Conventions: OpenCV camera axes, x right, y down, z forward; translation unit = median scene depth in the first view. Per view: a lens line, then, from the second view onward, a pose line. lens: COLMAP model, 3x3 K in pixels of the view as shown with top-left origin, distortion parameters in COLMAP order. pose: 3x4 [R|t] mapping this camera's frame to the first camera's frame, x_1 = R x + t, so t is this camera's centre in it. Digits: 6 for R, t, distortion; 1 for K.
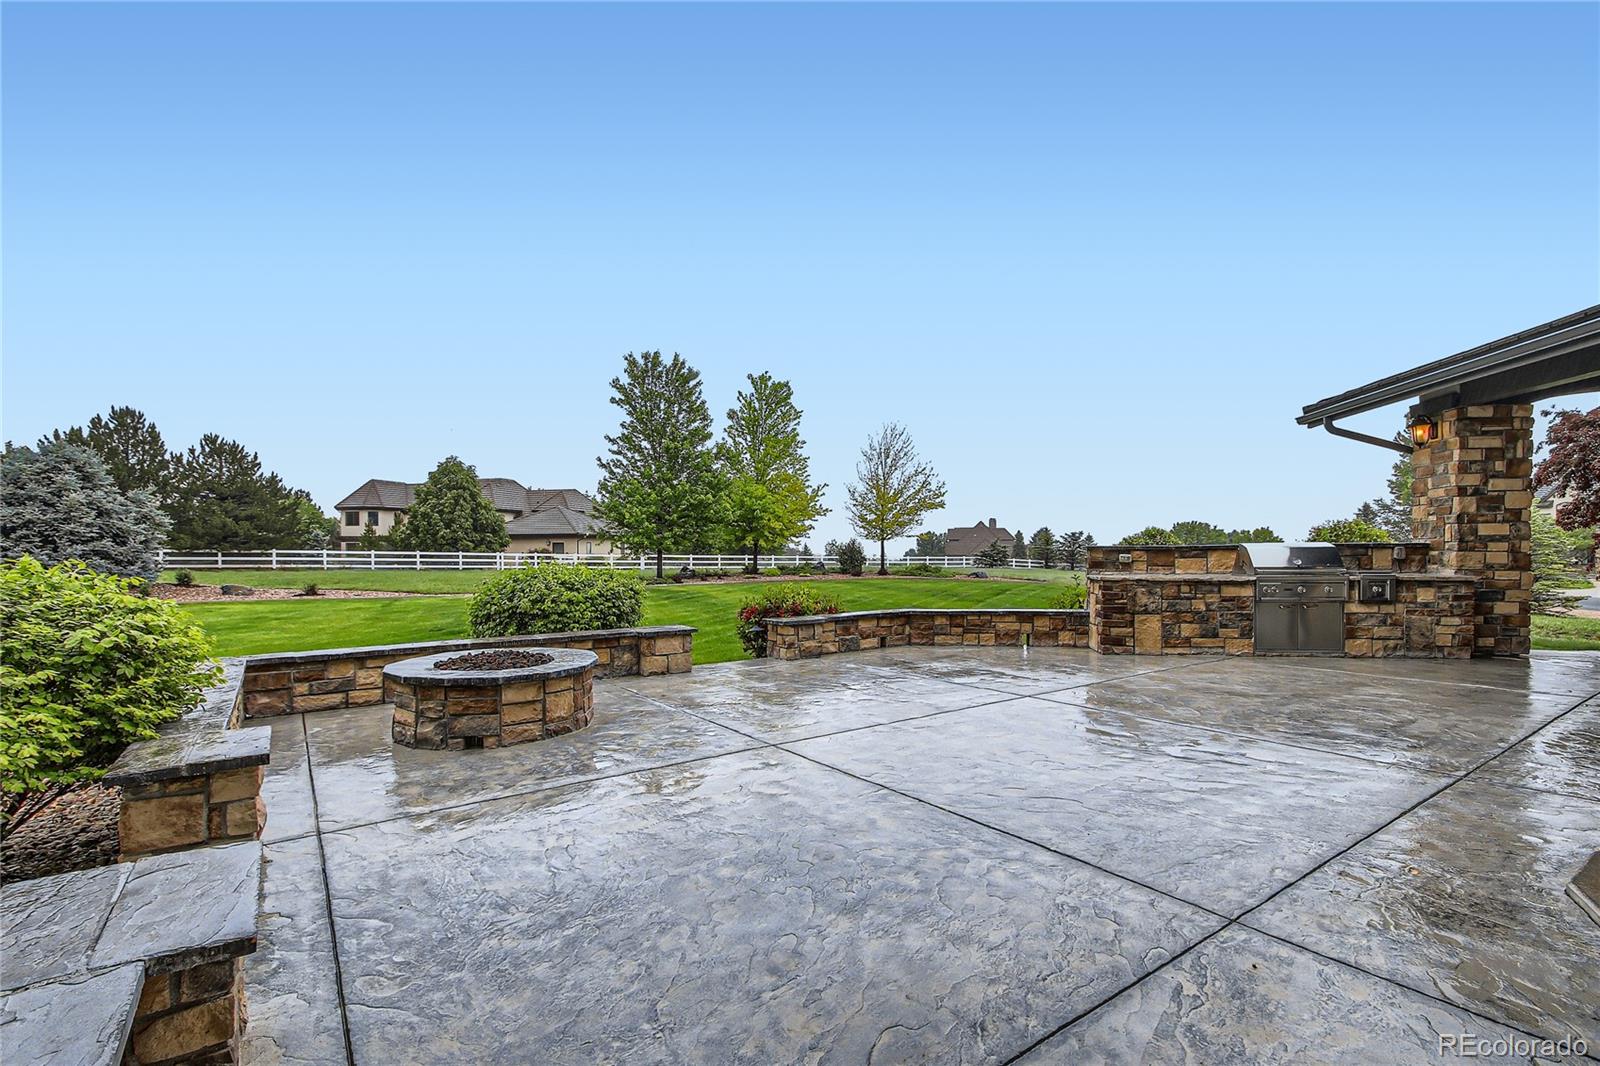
lens RADIAL K [[744.5, 0, 803.1], [0, 744.5, 580.4], [0, 0, 1]] dist [0.001708, -0.000760]
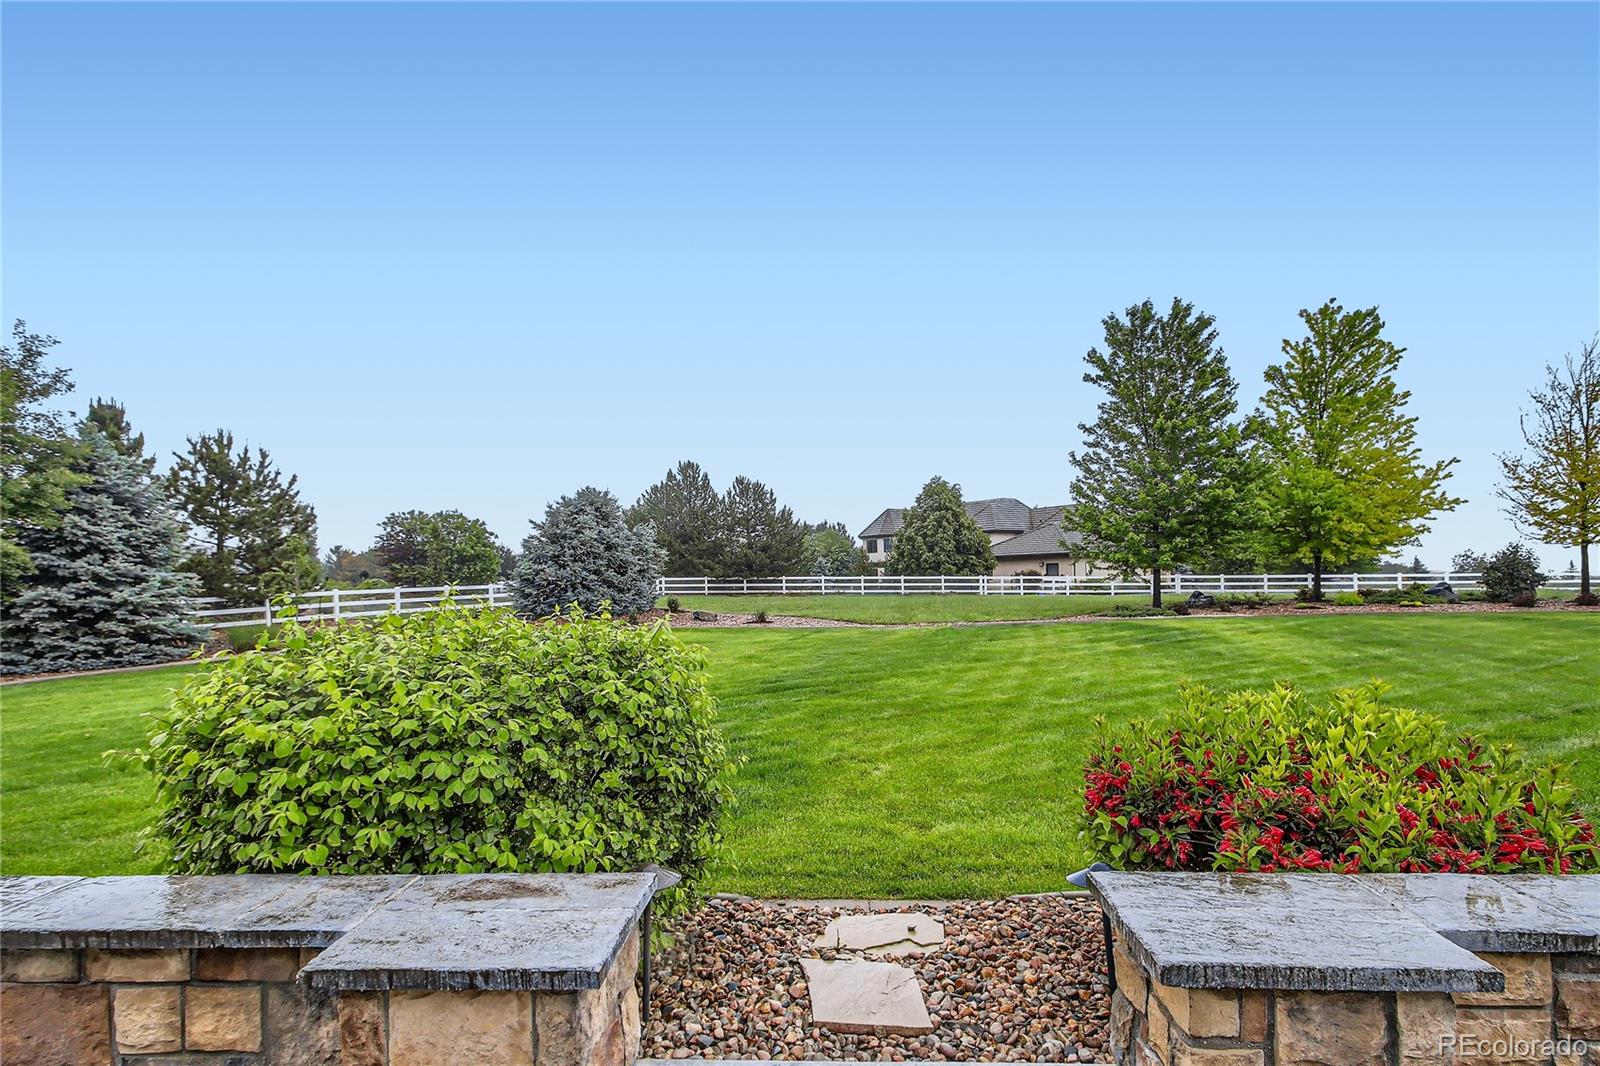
lens RADIAL K [[744.5, 0, 803.1], [0, 744.5, 580.4], [0, 0, 1]] dist [0.001708, -0.000760]
pose [[0.772571, -0.011384, -0.634826, 0.005307], [-0.007530, 0.999605, -0.027090, -0.006389], [0.634883, 0.025709, 0.772180, 0.182460]]
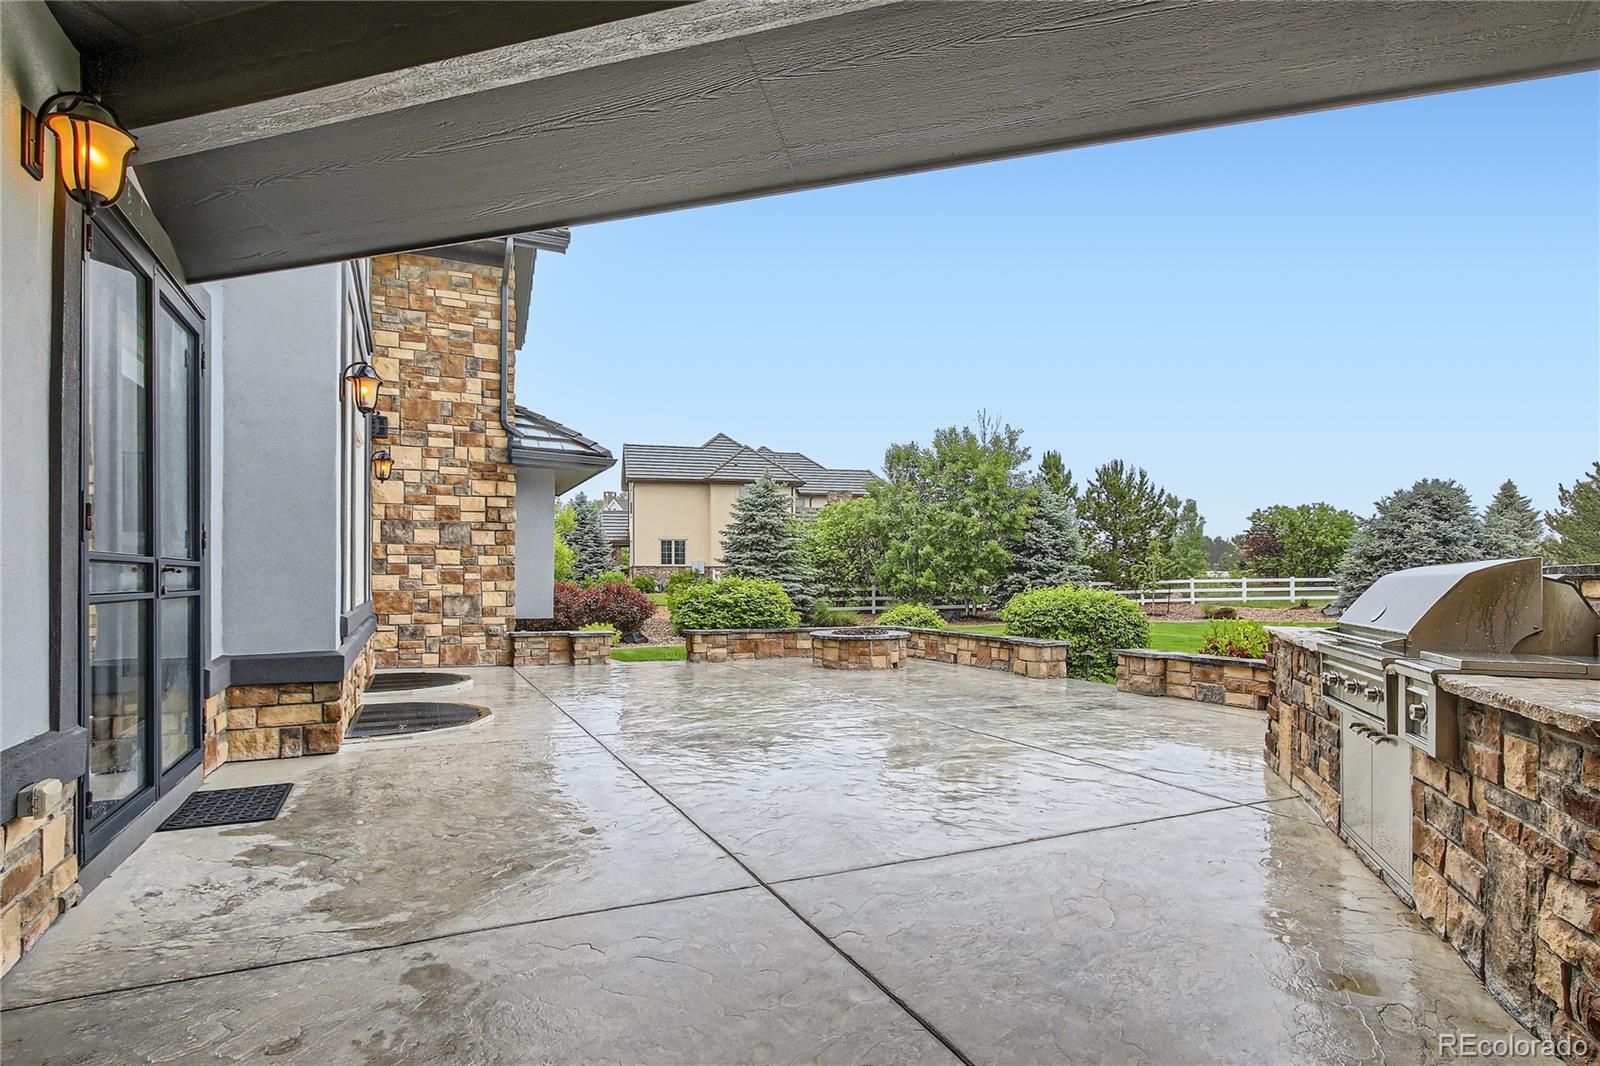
lens RADIAL K [[822.0, 0, 799.2], [0, 822.0, 559.1], [0, 0, 1]] dist [-0.000113, -0.000022]
pose [[-0.191300, -0.017232, -0.981380, 0.253220], [-0.039815, 0.999159, -0.009784, -0.008453], [0.980724, 0.037202, -0.191825, 0.179230]]
